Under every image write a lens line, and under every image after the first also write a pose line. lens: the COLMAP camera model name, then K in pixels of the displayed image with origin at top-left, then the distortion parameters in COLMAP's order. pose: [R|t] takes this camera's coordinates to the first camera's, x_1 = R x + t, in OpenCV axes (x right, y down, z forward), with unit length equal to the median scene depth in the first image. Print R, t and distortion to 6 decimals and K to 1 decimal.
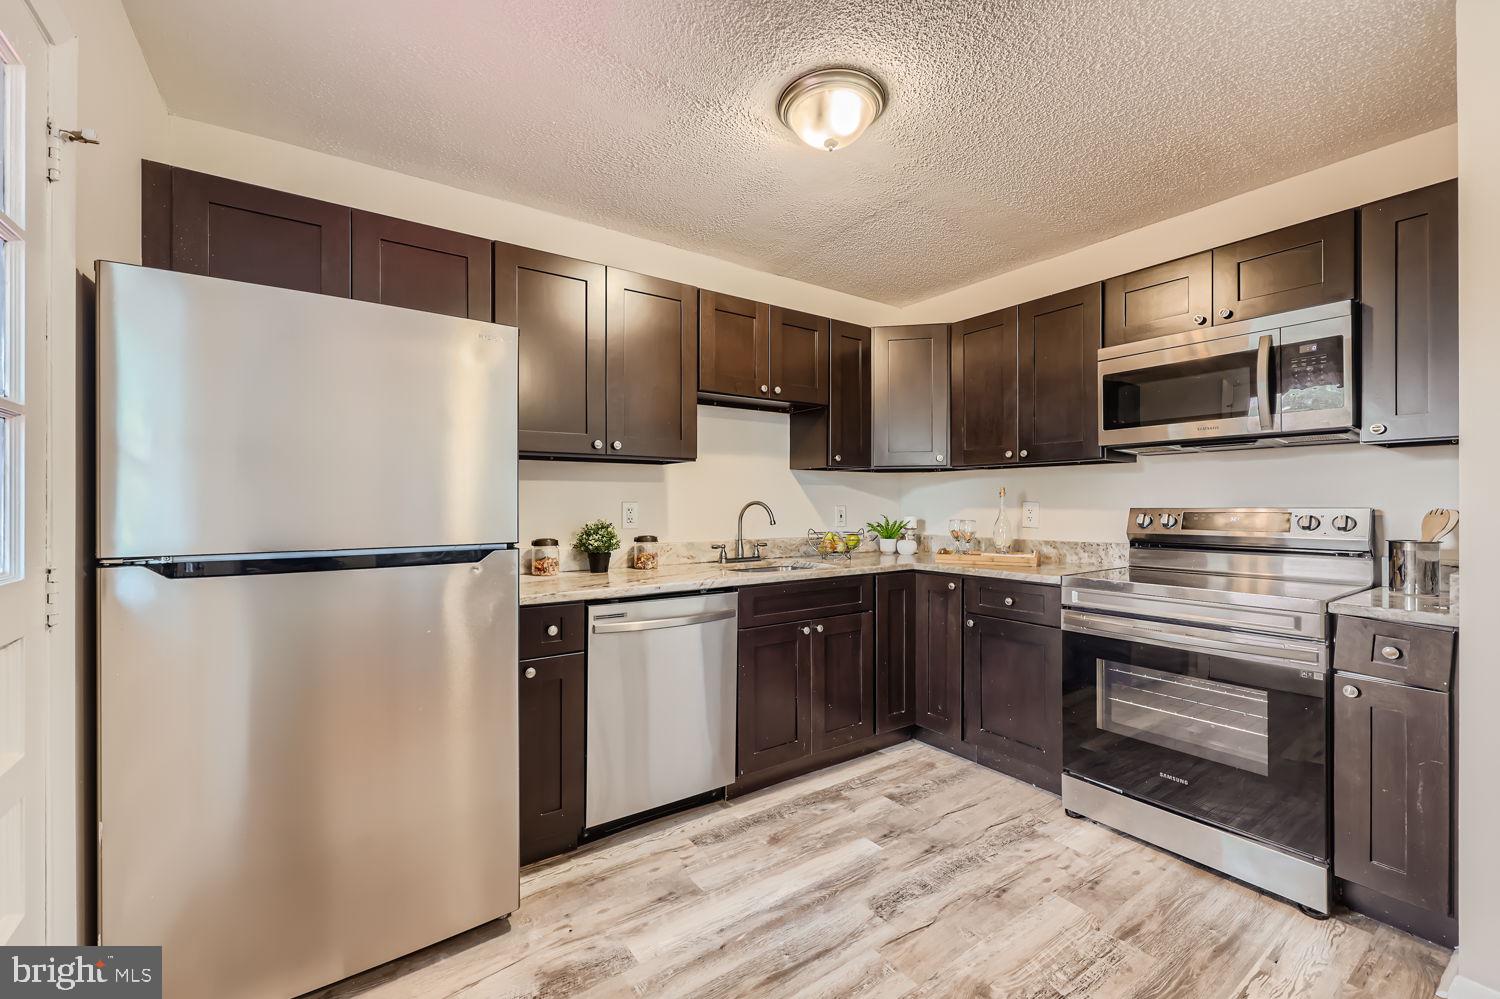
lens RADIAL K [[608.2, 0, 746.3], [0, 608.2, 502.5], [0, 0, 1]] dist [0.000323, 0.000055]
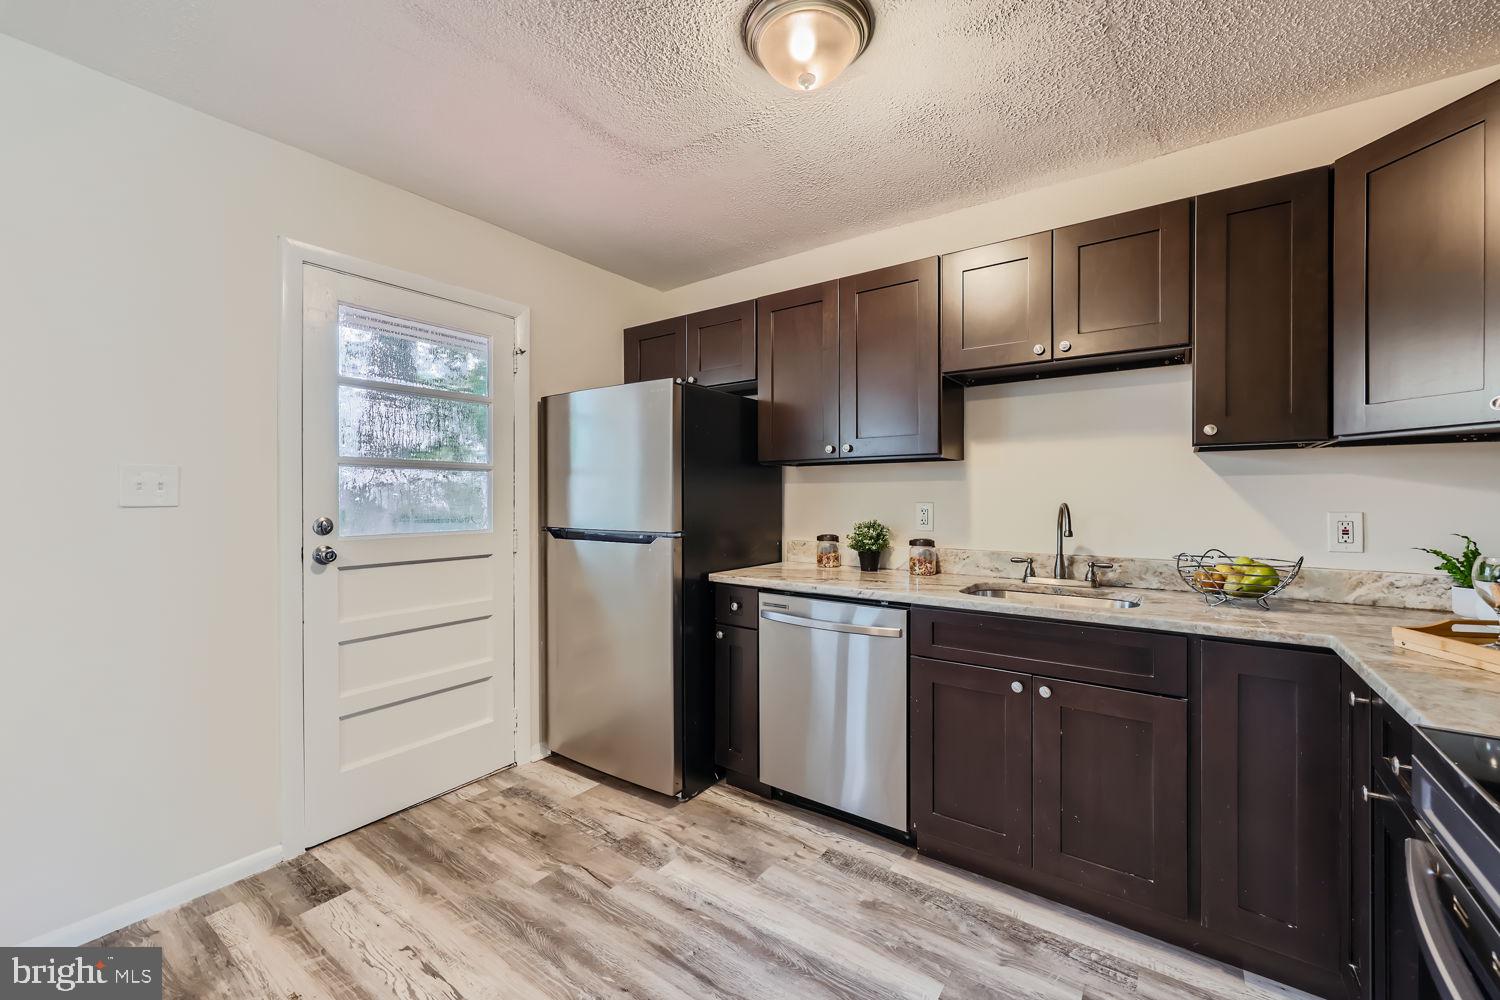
lens RADIAL K [[599.7, 0, 746.2], [0, 599.7, 493.1], [0, 0, 1]] dist [0.000550, 0.000004]
pose [[0.335862, -0.001765, -0.941910, 0.668631], [0.002089, 0.999997, -0.001129, -0.016563], [0.941909, -0.001588, 0.335864, 0.477781]]
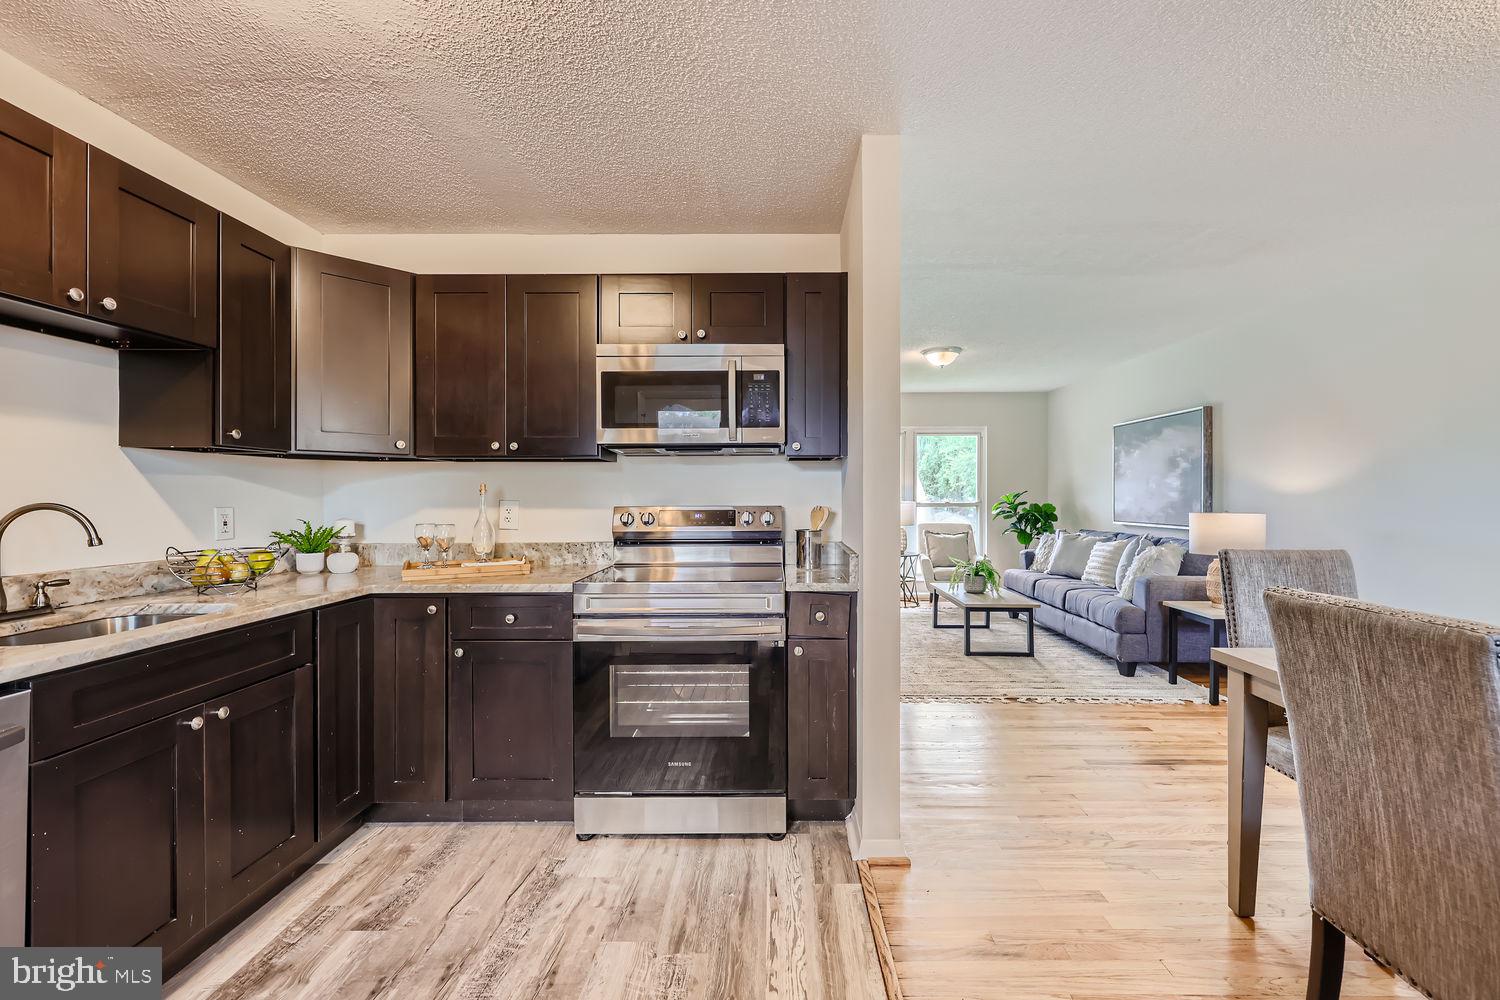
lens RADIAL K [[626.7, 0, 772.0], [0, 626.7, 496.4], [0, 0, 1]] dist [-0.001882, -0.000055]
pose [[0.574135, -0.001143, 0.818760, -0.078441], [-0.000431, 0.999998, 0.001698, -0.010919], [-0.818760, -0.001327, 0.574134, 0.199292]]
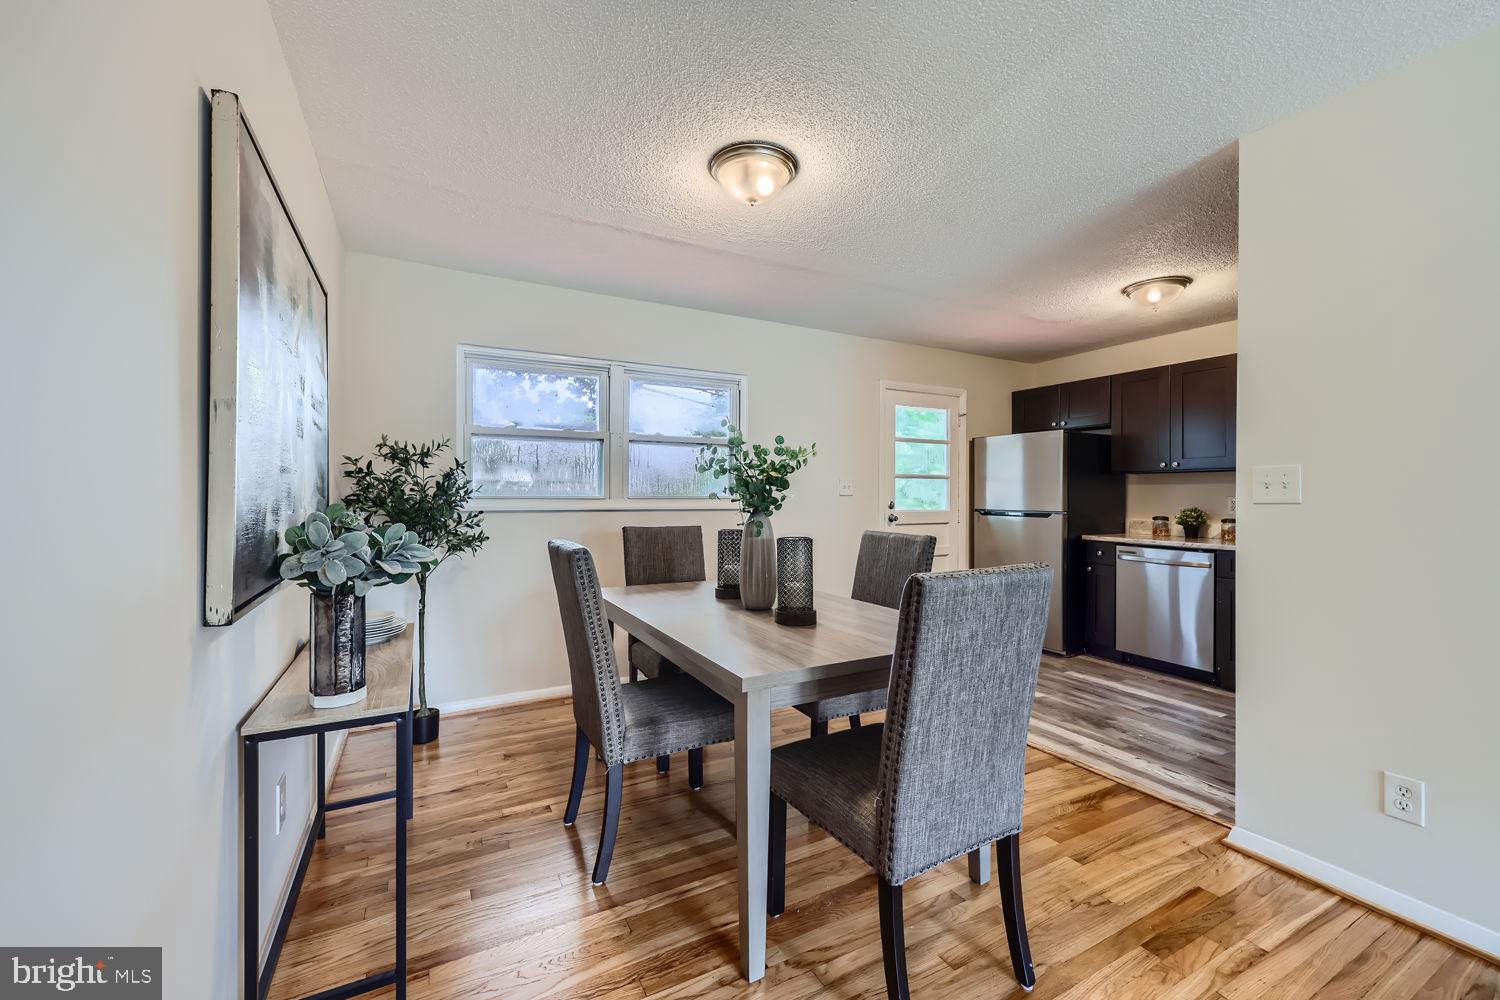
lens RADIAL K [[599.7, 0, 746.2], [0, 599.7, 493.1], [0, 0, 1]] dist [0.000550, 0.000004]
pose [[-0.114114, -0.000033, -0.993468, 1.602715], [-0.000436, 1.000000, 0.000016, -0.009354], [0.993468, 0.000435, -0.114114, -0.036991]]
